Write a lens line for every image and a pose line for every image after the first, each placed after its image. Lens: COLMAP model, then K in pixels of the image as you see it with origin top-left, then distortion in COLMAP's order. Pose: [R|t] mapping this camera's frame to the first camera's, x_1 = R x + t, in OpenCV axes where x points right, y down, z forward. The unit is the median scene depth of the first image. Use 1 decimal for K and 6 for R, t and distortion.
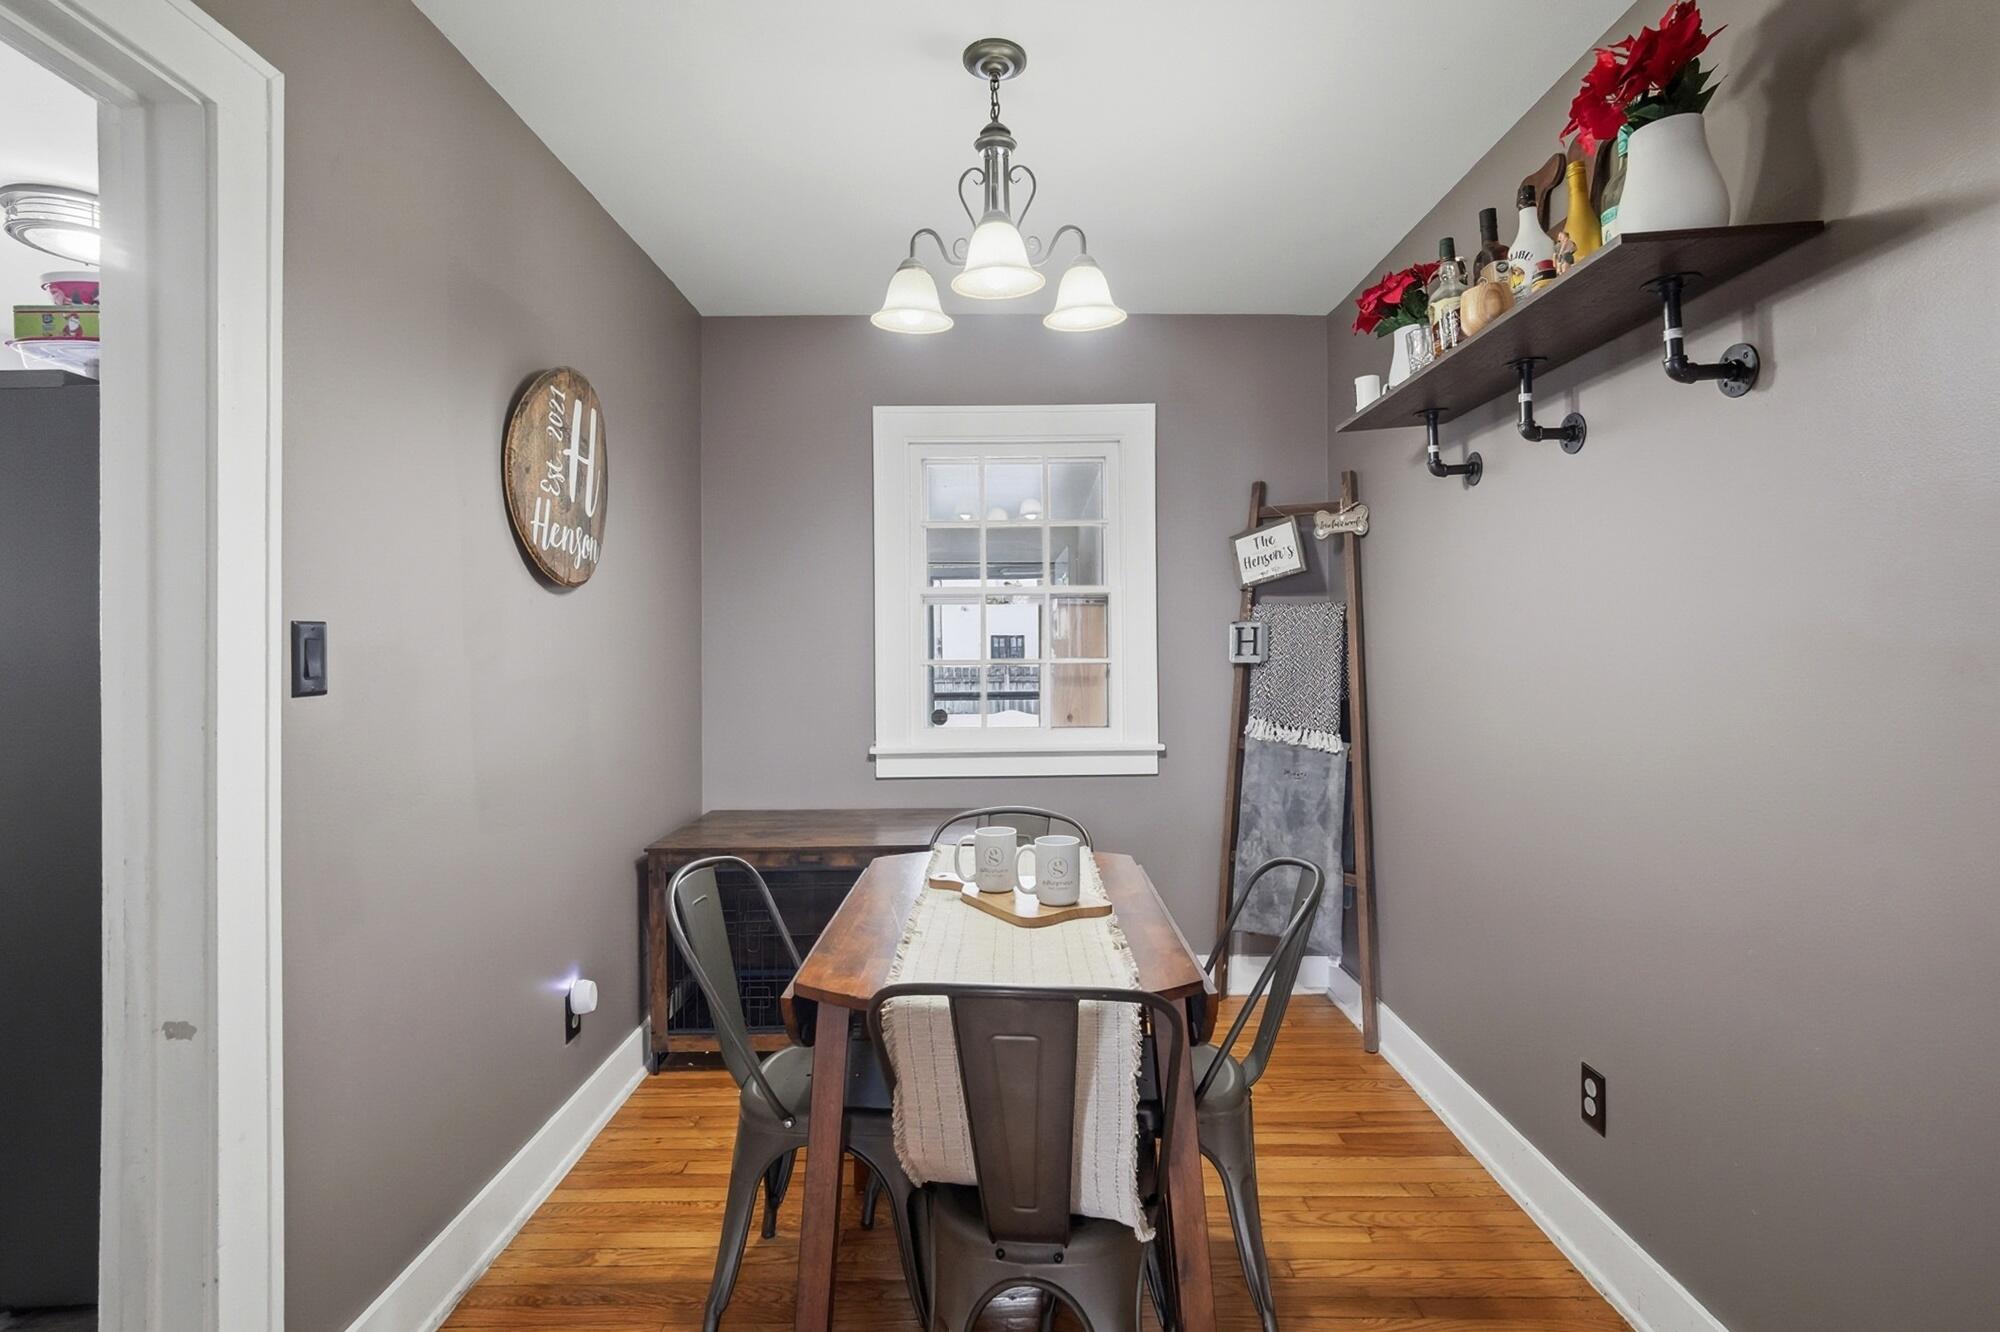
lens RADIAL K [[931.7, 0, 1000.7], [0, 931.7, 666.2], [0, 0, 1]] dist [-0.016736, -0.000322]
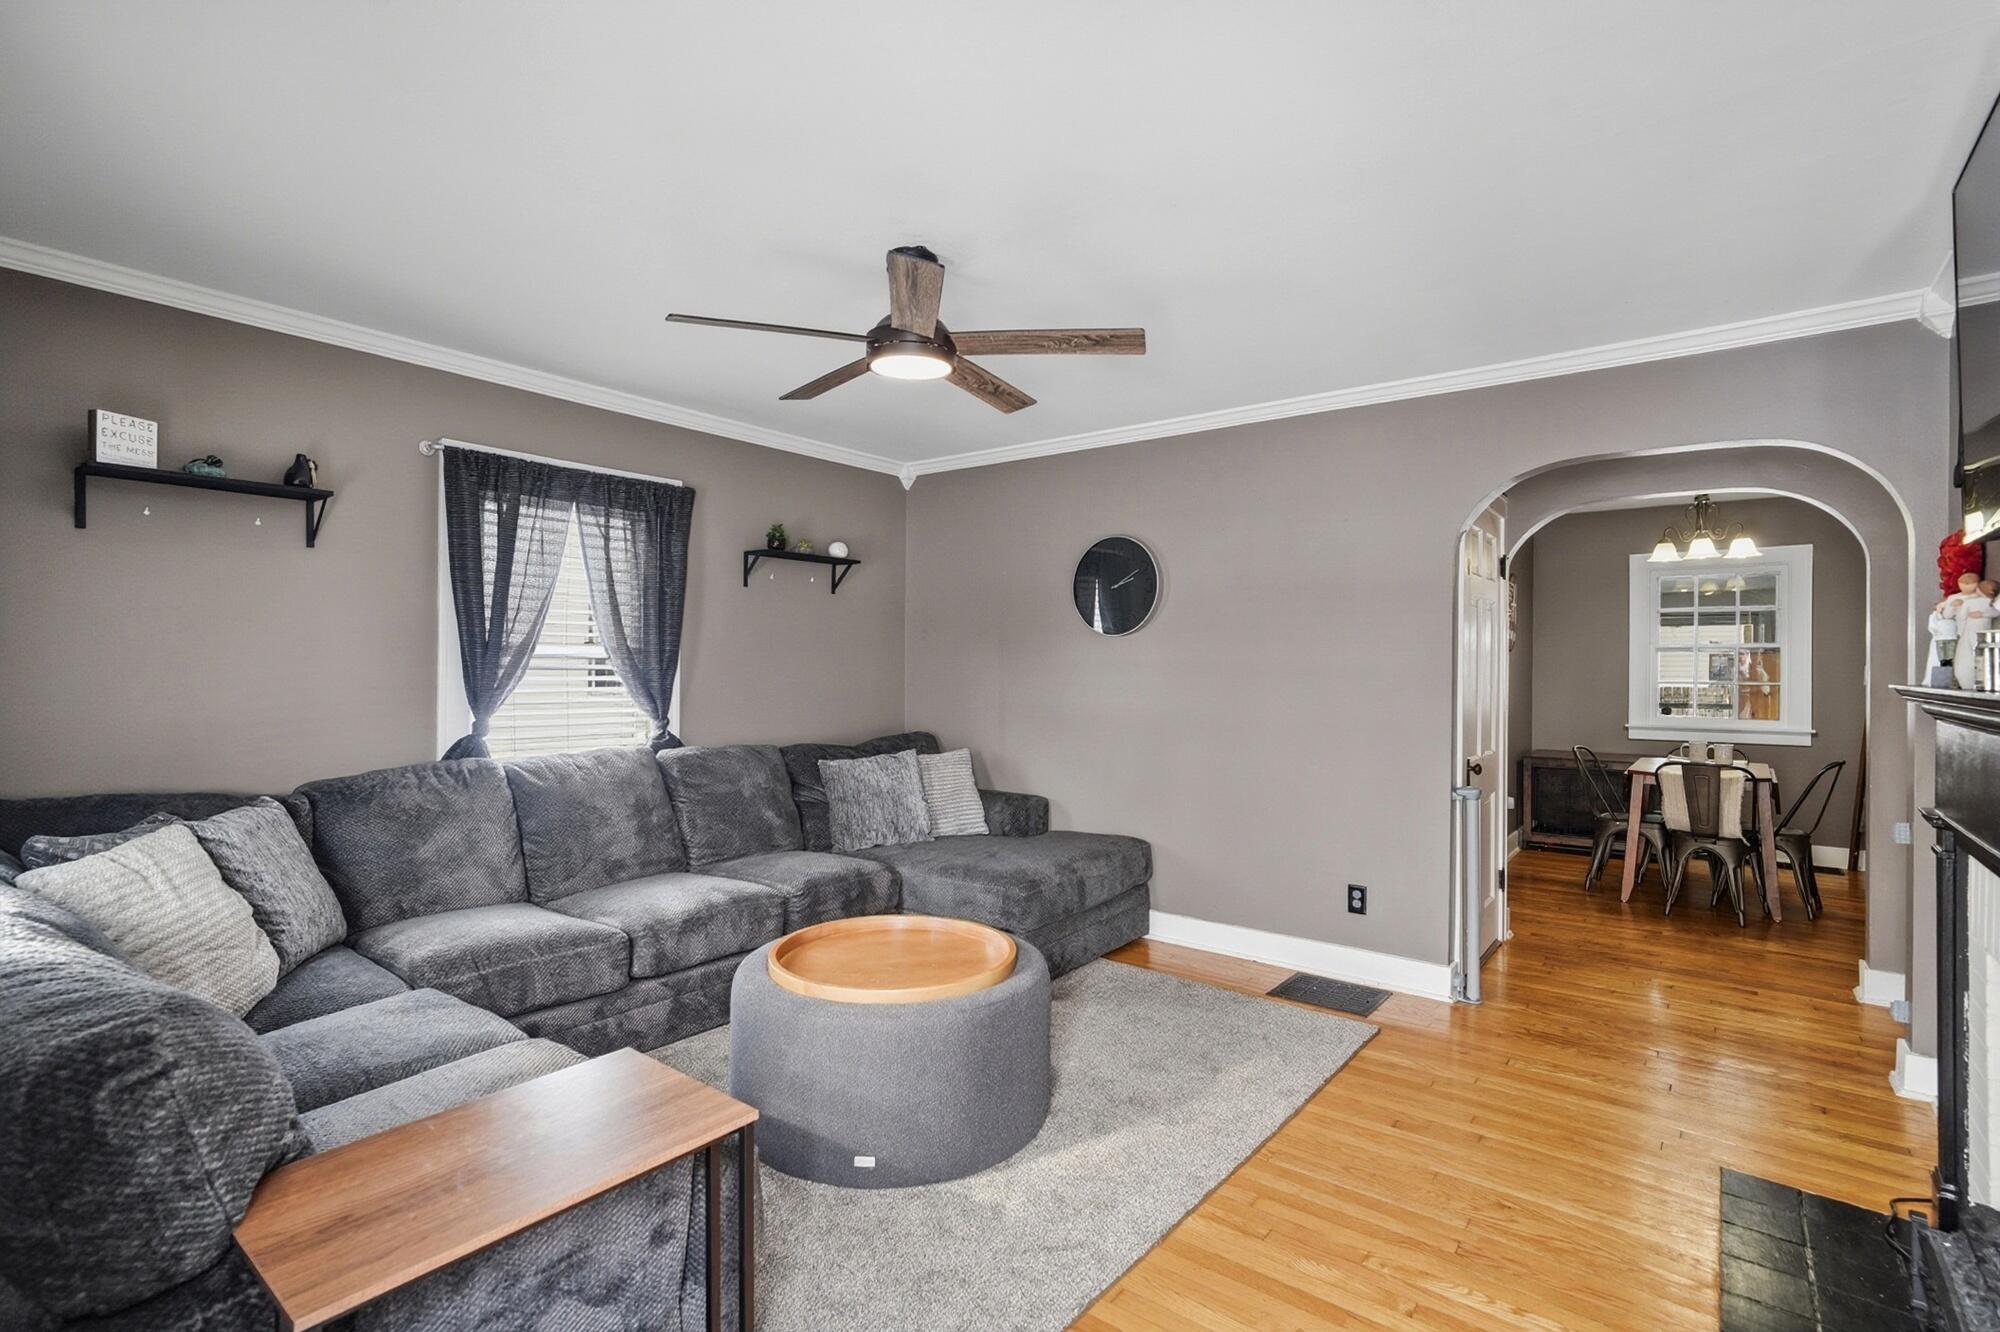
lens RADIAL K [[931.7, 0, 995.2], [0, 931.7, 661.5], [0, 0, 1]] dist [-0.016736, -0.000322]
pose [[0.783802, 0.011967, -0.620895, 0.030913], [-0.008003, 0.999926, 0.009169, -0.053925], [0.620959, -0.002218, 0.783840, -1.406923]]
